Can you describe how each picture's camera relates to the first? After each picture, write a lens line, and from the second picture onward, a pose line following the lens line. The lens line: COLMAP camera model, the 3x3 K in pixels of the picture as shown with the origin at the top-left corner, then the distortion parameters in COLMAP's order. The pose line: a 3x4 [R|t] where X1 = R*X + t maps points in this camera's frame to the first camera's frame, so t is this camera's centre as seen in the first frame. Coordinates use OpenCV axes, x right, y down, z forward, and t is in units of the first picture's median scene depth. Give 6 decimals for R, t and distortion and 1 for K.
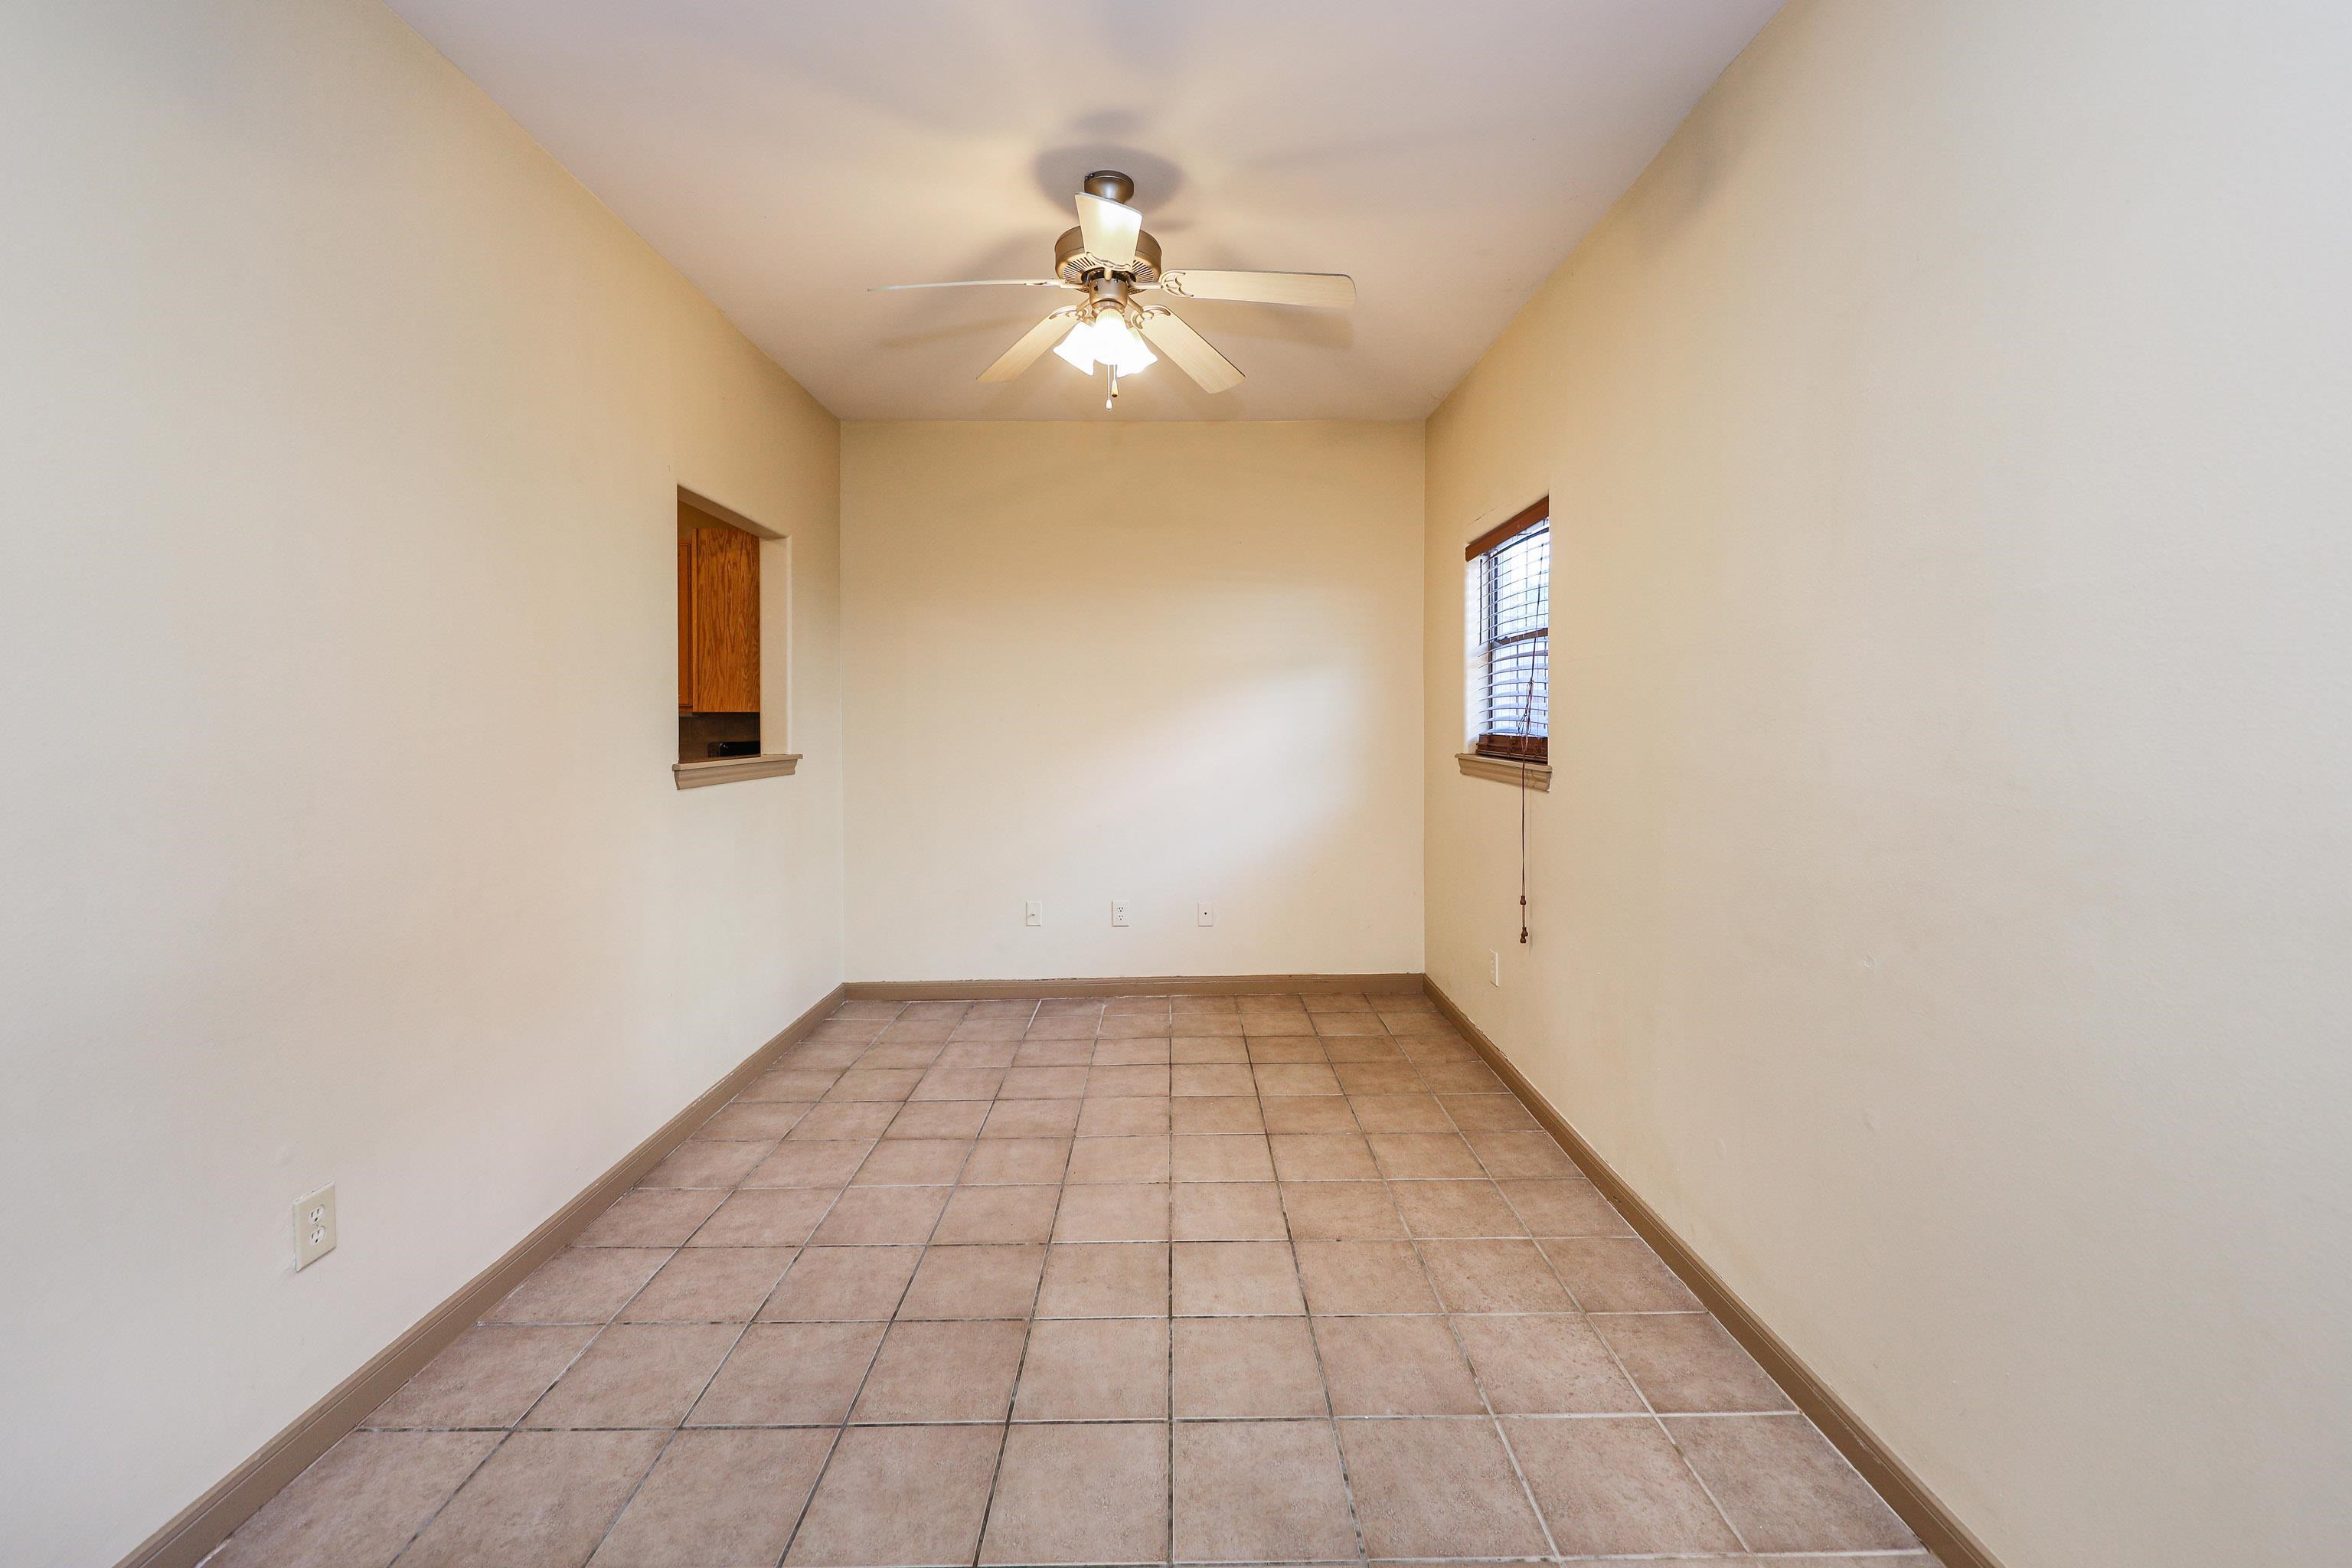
lens RADIAL K [[948.7, 0, 1184.8], [0, 948.7, 737.9], [0, 0, 1]] dist [0.001486, -0.000635]
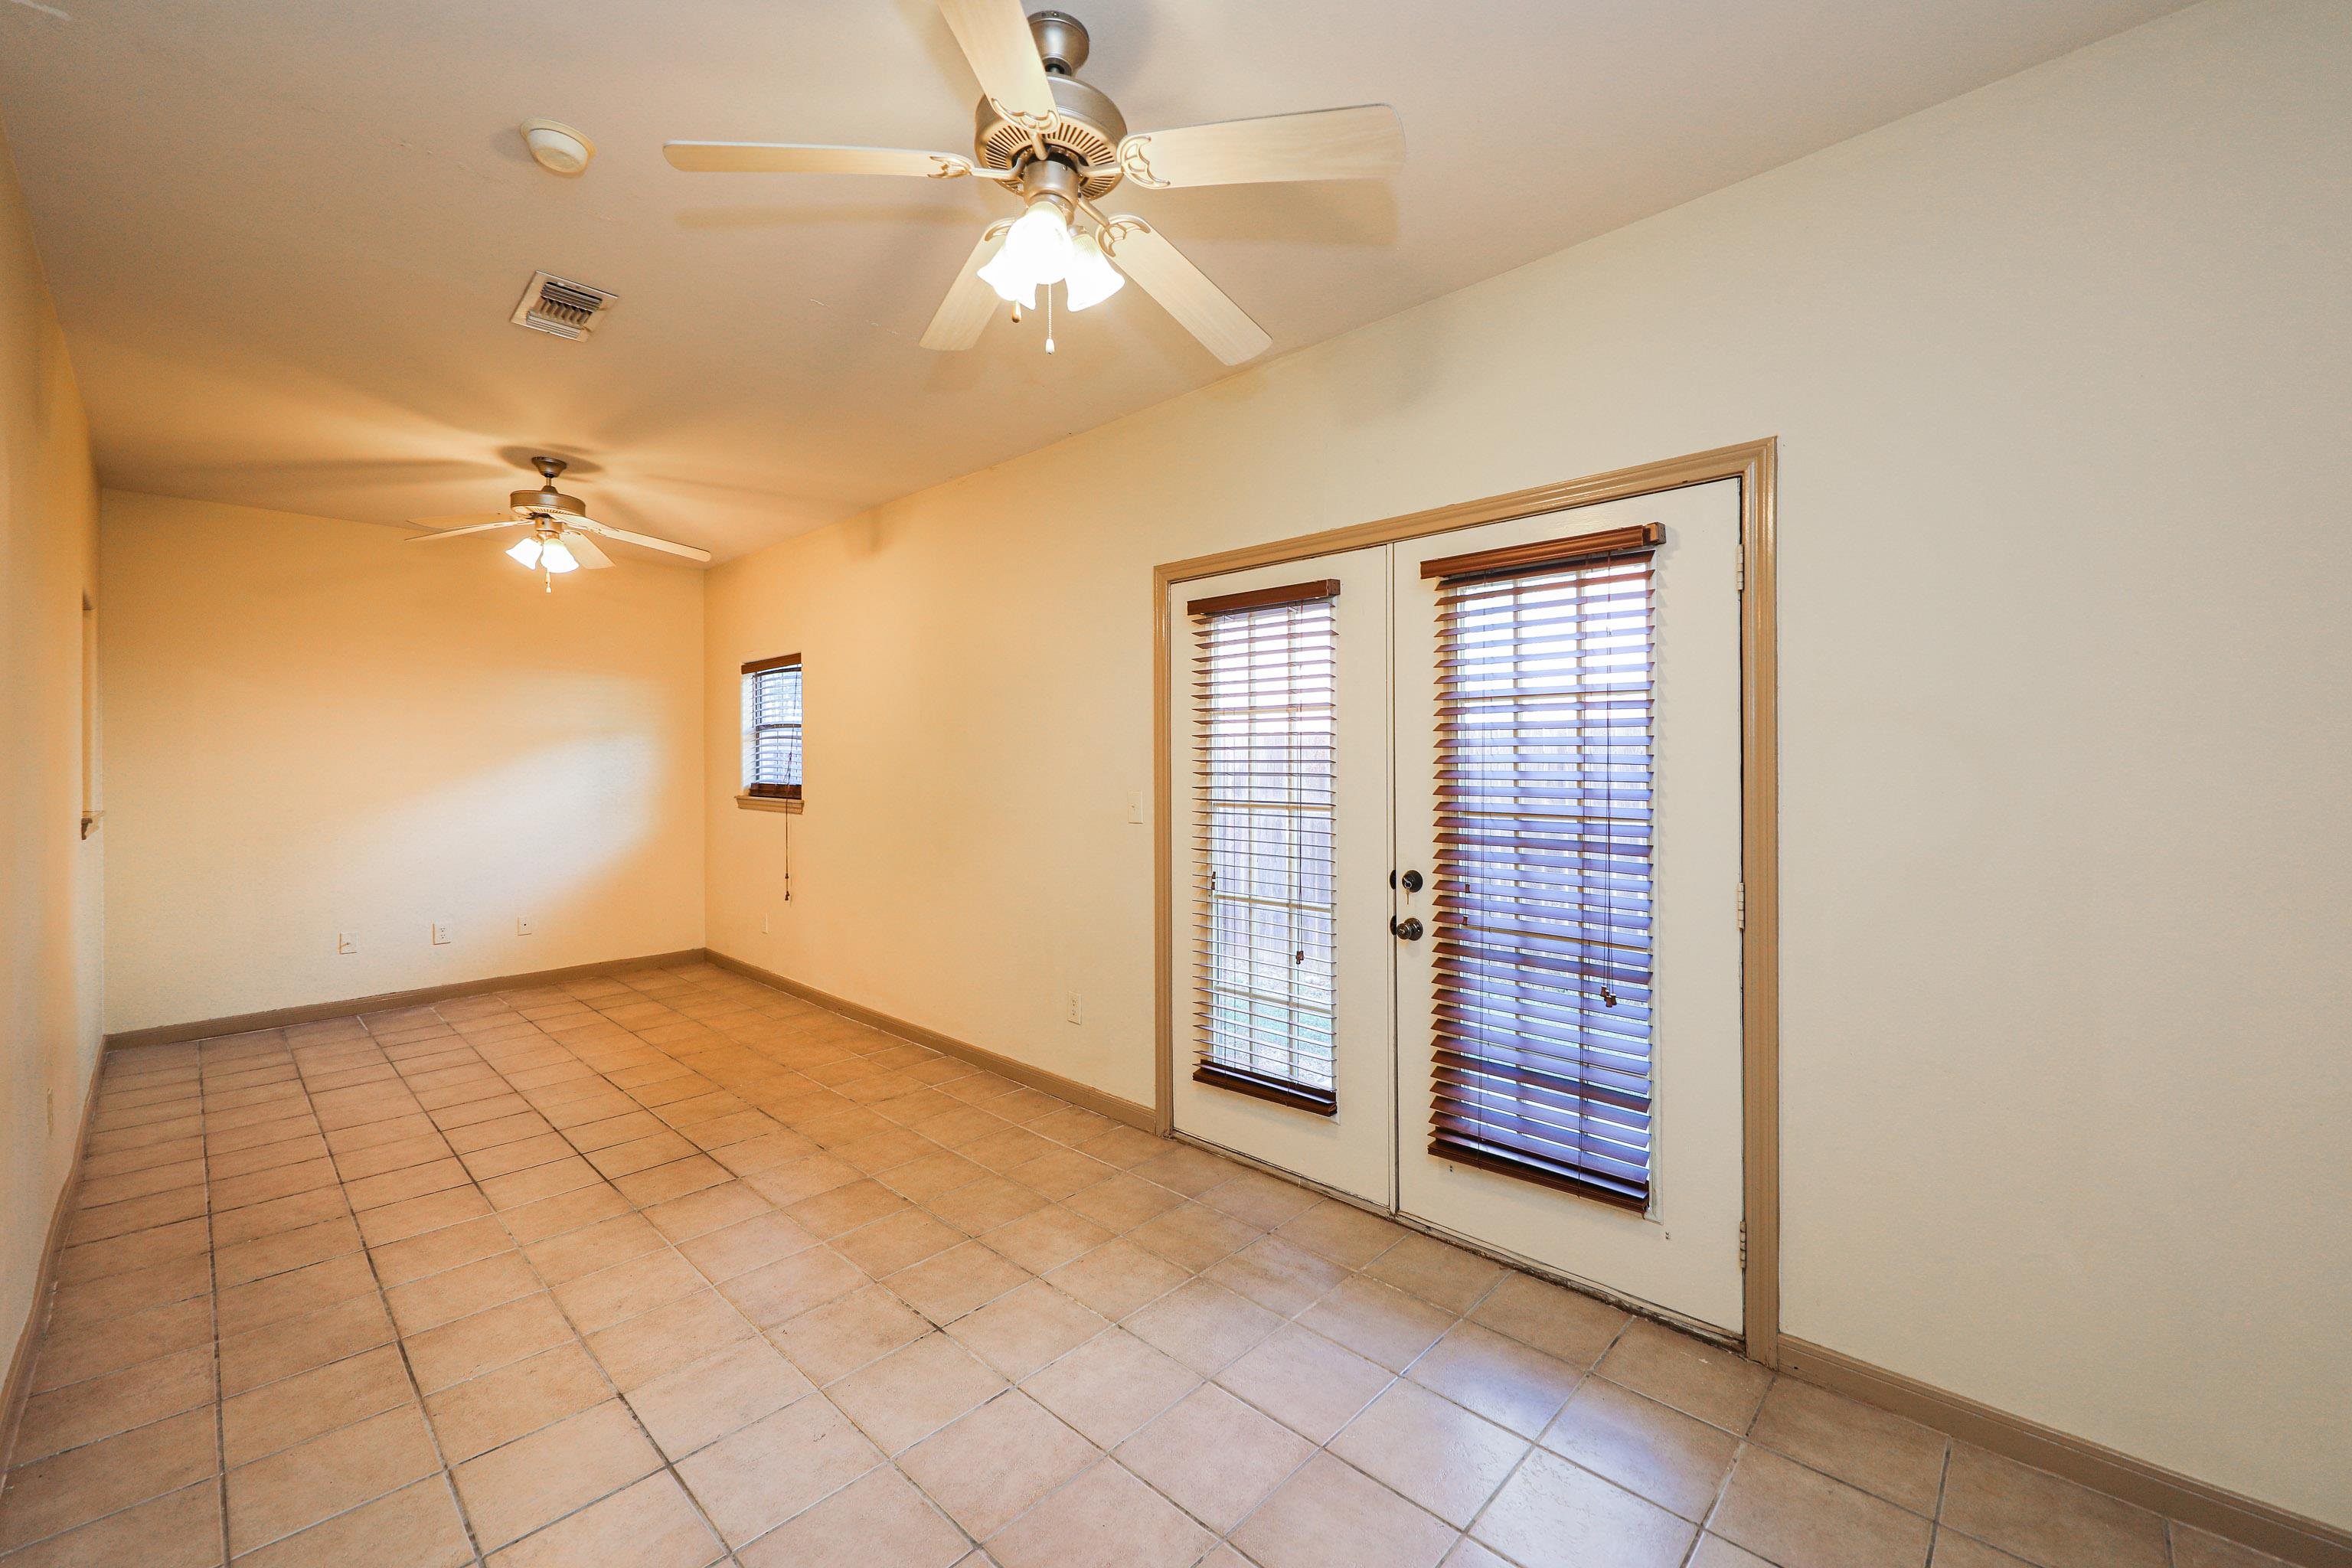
lens RADIAL K [[974.5, 0, 1159.4], [0, 974.5, 778.8], [0, 0, 1]] dist [-0.001278, -0.000365]
pose [[0.714196, -0.005706, 0.699922, -0.369414], [0.011548, 0.999927, -0.003631, 0.002728], [-0.699850, 0.010676, 0.714210, -0.702560]]
